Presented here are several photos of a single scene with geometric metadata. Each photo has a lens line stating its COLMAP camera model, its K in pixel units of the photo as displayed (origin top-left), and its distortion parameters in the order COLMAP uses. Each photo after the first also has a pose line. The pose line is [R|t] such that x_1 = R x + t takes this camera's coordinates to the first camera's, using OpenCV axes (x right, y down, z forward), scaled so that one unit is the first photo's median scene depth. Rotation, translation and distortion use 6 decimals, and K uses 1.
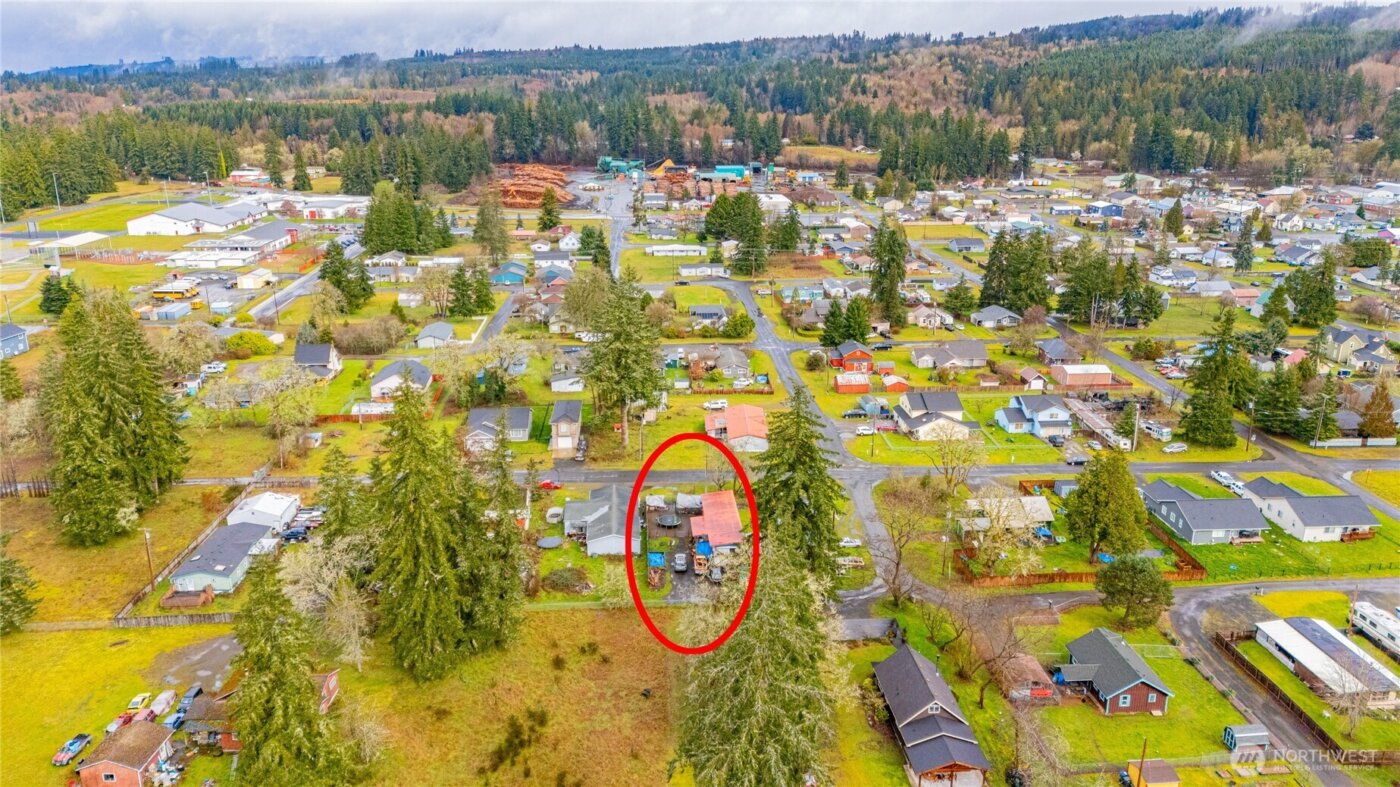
lens RADIAL K [[1016.7, 0, 699.8], [0, 1016.7, 396.0], [0, 0, 1]] dist [0.062353, -0.049090]
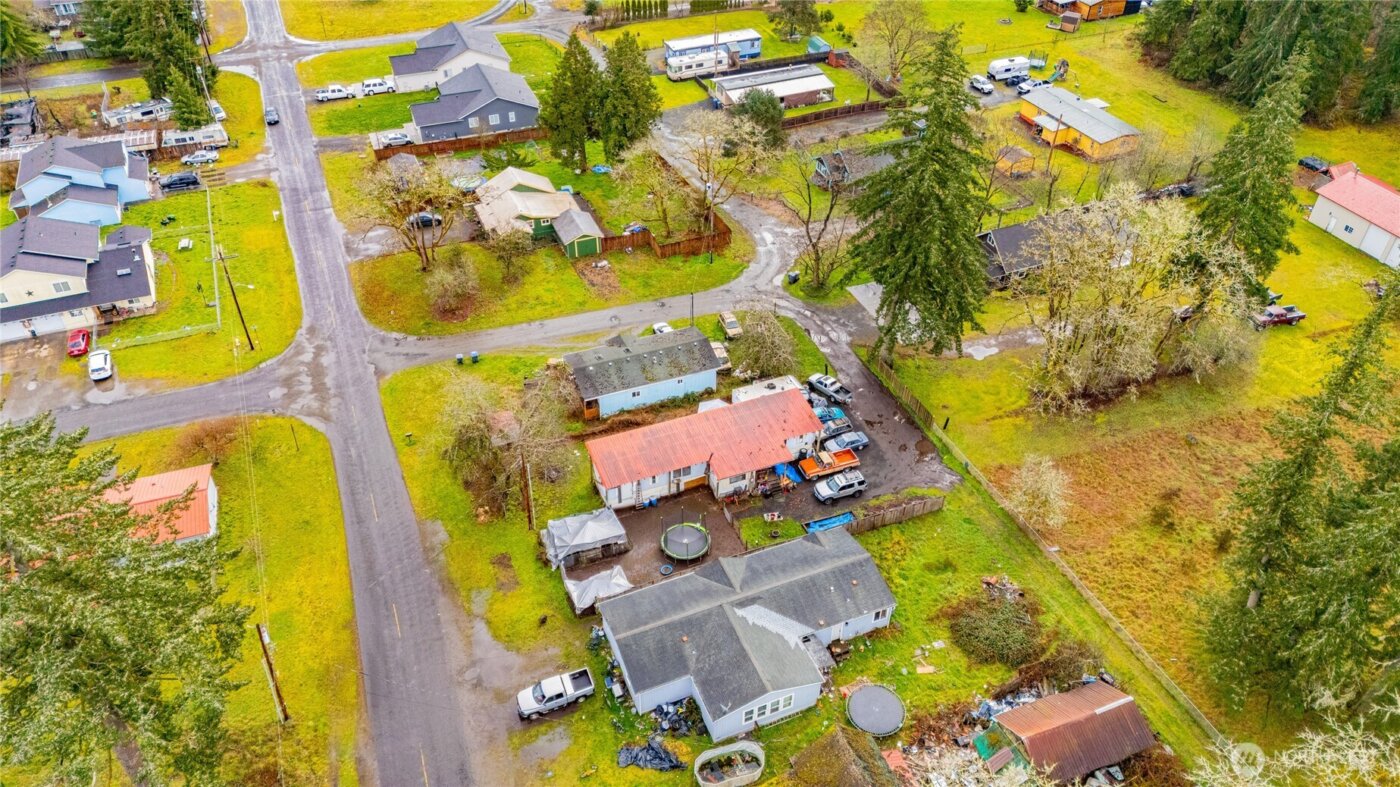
lens RADIAL K [[1016.7, 0, 700.1], [0, 1016.7, 394.3], [0, 0, 1]] dist [0.062353, -0.049090]
pose [[-0.320051, -0.597331, 0.735366, -0.332180], [0.268582, 0.687143, 0.675054, -0.239386], [-0.908532, 0.413558, -0.059489, 0.958572]]
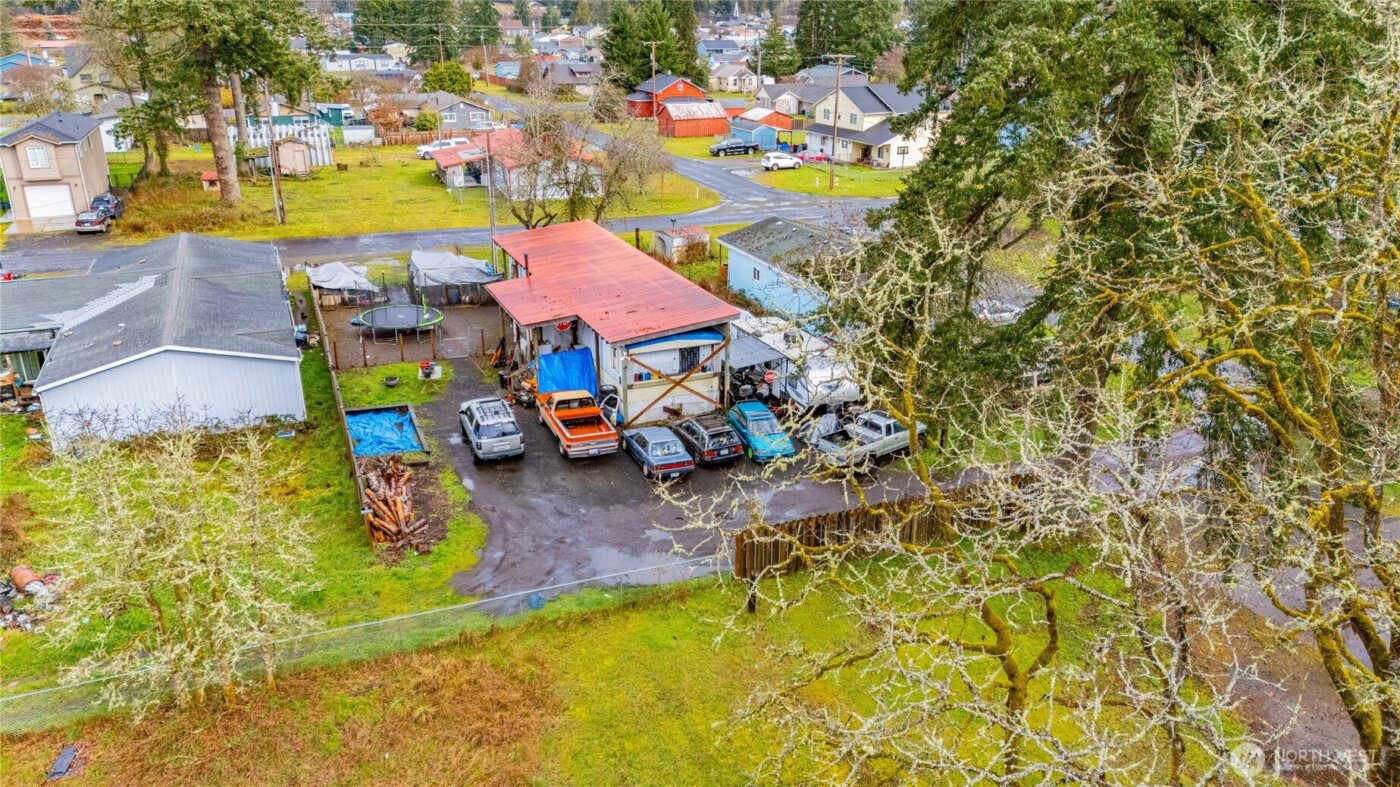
lens RADIAL K [[1016.7, 0, 708.7], [0, 1016.7, 397.1], [0, 0, 1]] dist [0.062353, -0.049090]
pose [[0.942837, -0.117341, 0.311914, -0.039580], [0.096906, 0.992050, 0.080284, 0.125745], [-0.318855, -0.045468, 0.946712, 0.668338]]
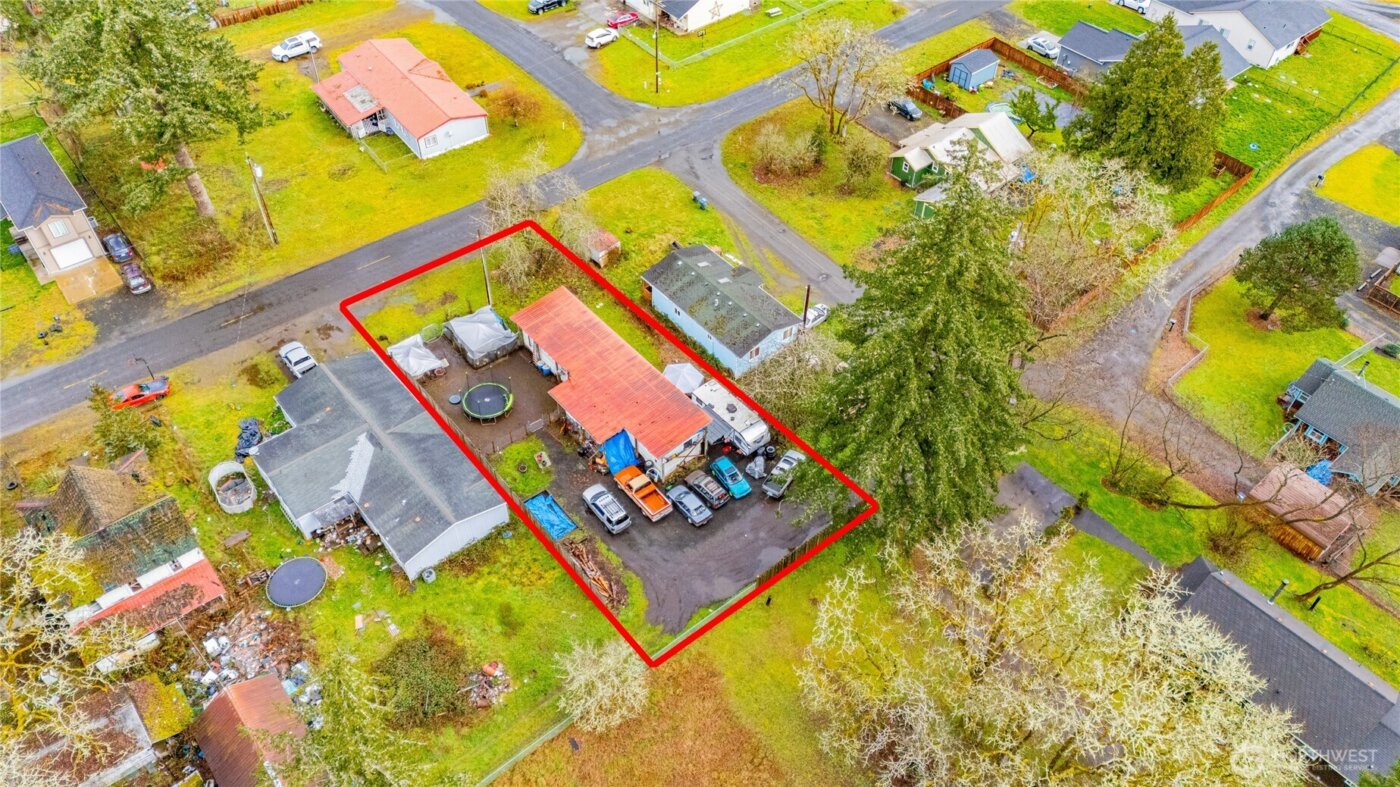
lens RADIAL K [[1016.7, 0, 711.6], [0, 1016.7, 381.0], [0, 0, 1]] dist [0.062353, -0.049090]
pose [[0.805365, -0.418804, 0.419513, -0.139674], [0.159857, 0.834929, 0.526630, -0.121613], [-0.570818, -0.357067, 0.739371, 0.558608]]
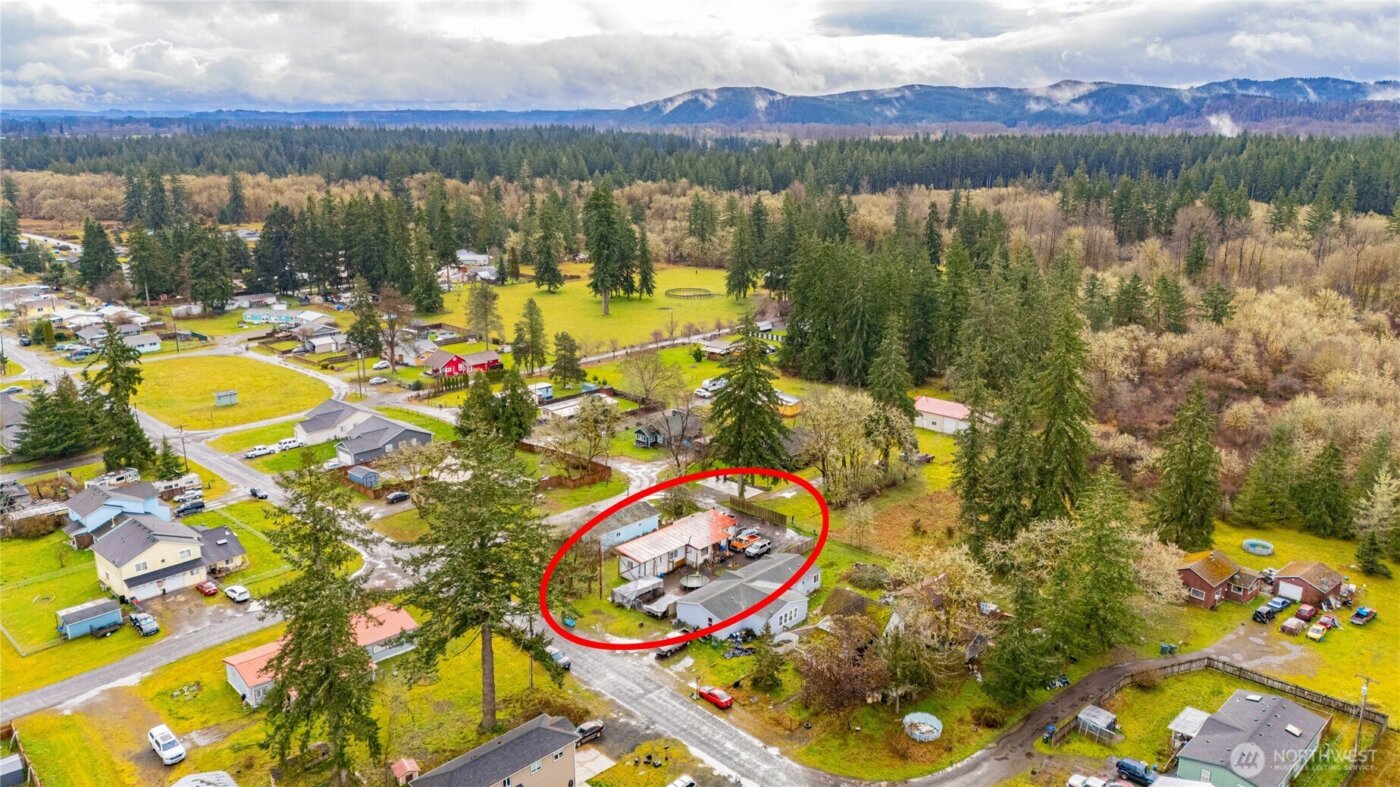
lens RADIAL K [[1016.7, 0, 700.3], [0, 1016.7, 390.7], [0, 0, 1]] dist [0.062353, -0.049090]
pose [[-0.677001, -0.182699, 0.712946, -0.571173], [0.218618, 0.875056, 0.431837, -0.353740], [-0.702763, 0.448217, -0.552472, 1.334002]]
